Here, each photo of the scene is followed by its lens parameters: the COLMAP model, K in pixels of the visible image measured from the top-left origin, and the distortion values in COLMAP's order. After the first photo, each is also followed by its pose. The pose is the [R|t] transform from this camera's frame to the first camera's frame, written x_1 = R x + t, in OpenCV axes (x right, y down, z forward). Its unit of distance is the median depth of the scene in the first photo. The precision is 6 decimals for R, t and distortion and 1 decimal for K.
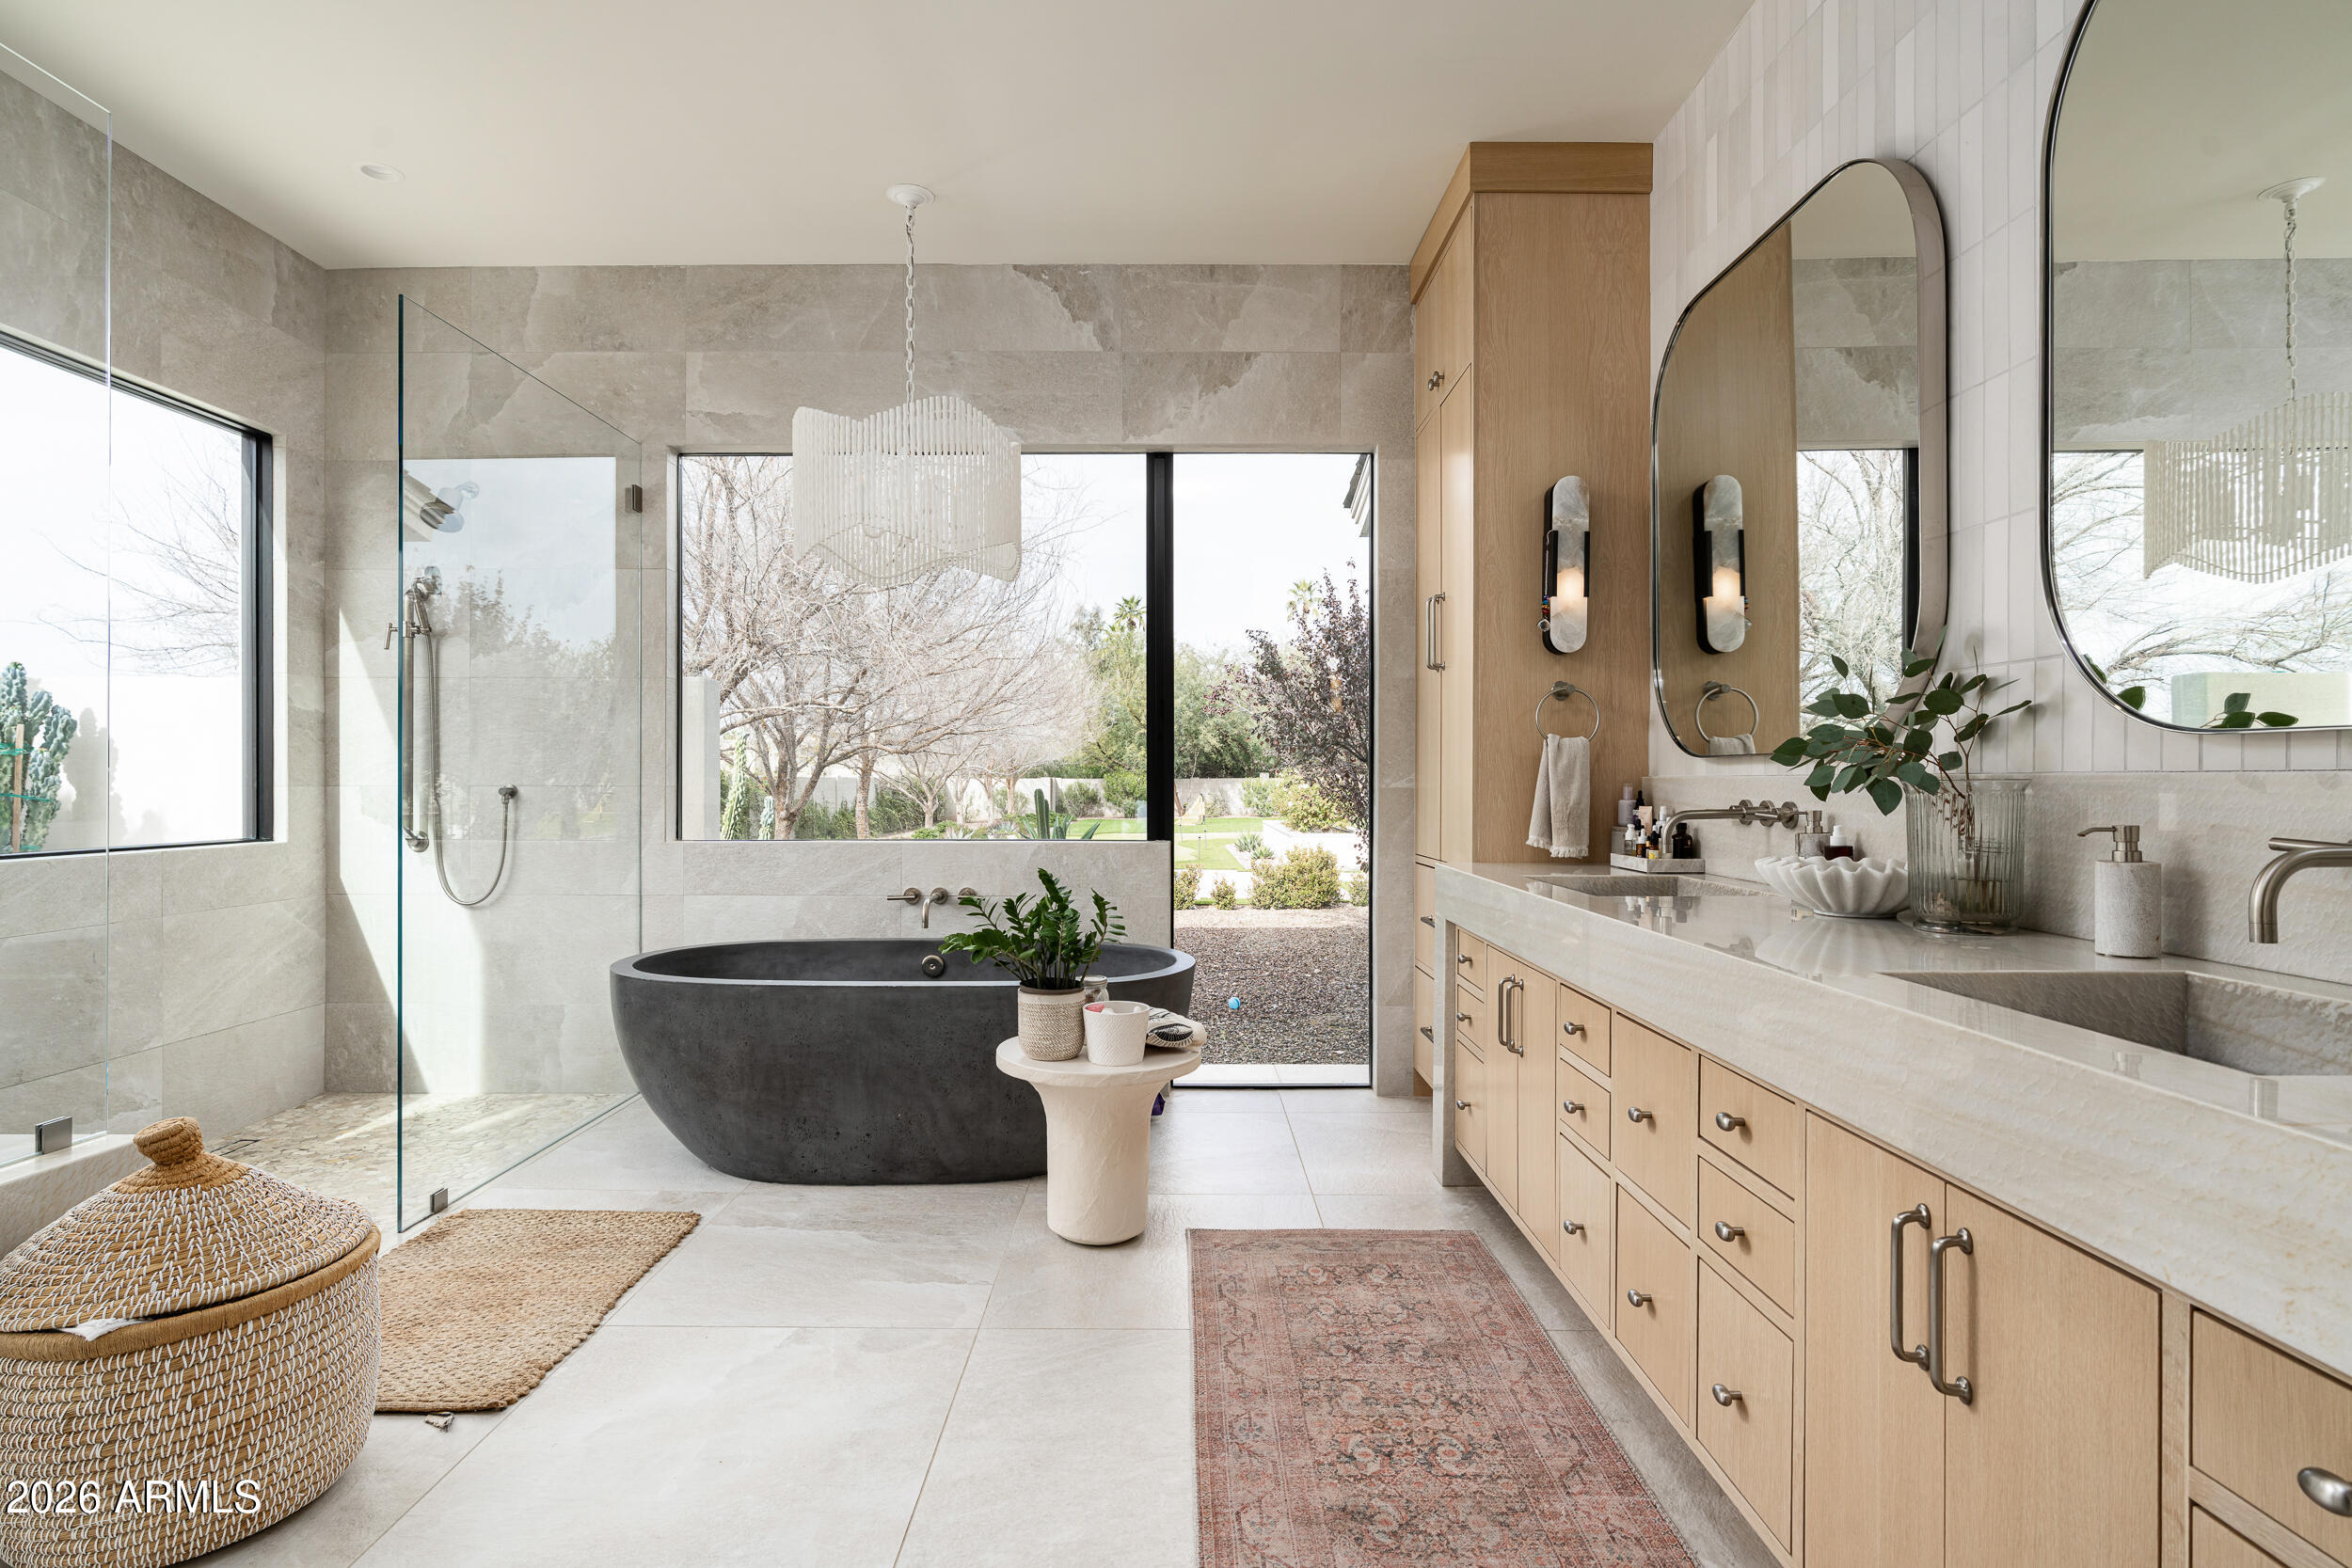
lens RADIAL K [[1197.4, 0, 1174.2], [0, 1197.4, 782.6], [0, 0, 1]] dist [0.004458, 0.000255]
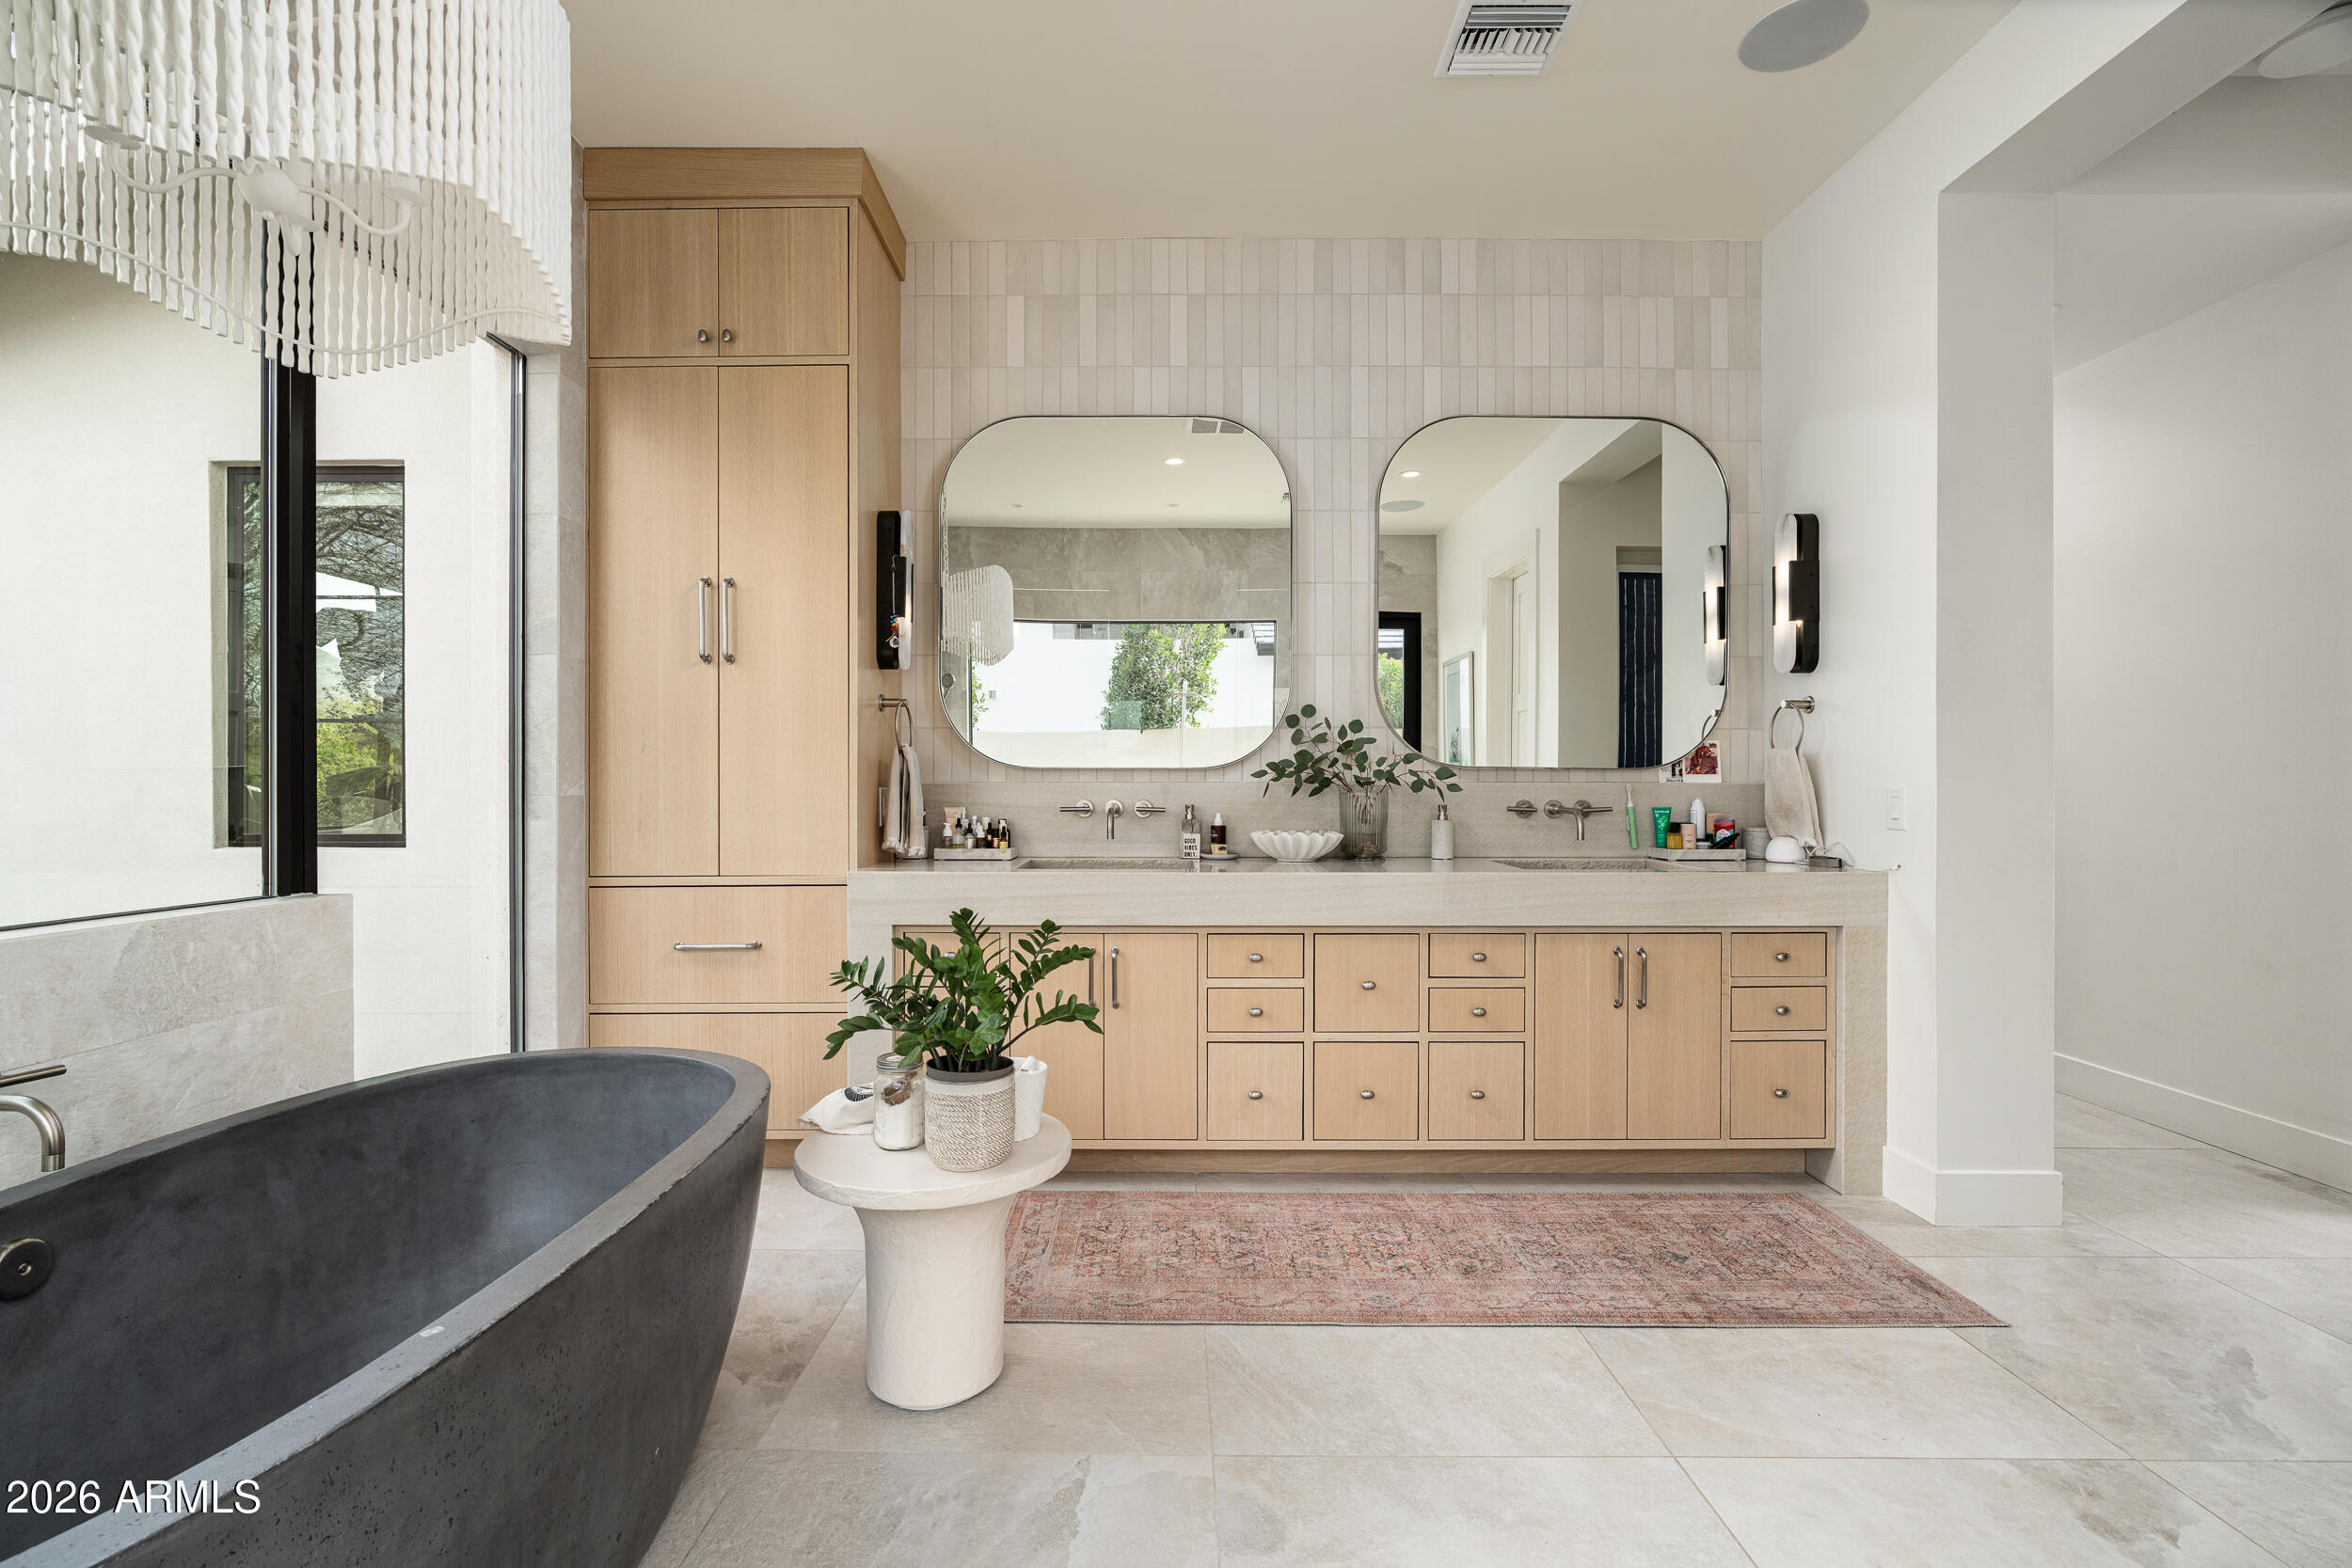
lens RADIAL K [[1064.3, 0, 1175.3], [0, 1064.3, 789.1], [0, 0, 1]] dist [0.000931, 0.000026]
pose [[-0.012045, 0.001211, 0.999927, -0.927732], [0.000881, 0.999999, -0.001200, 0.002775], [-0.999927, 0.000866, -0.012046, 1.080358]]
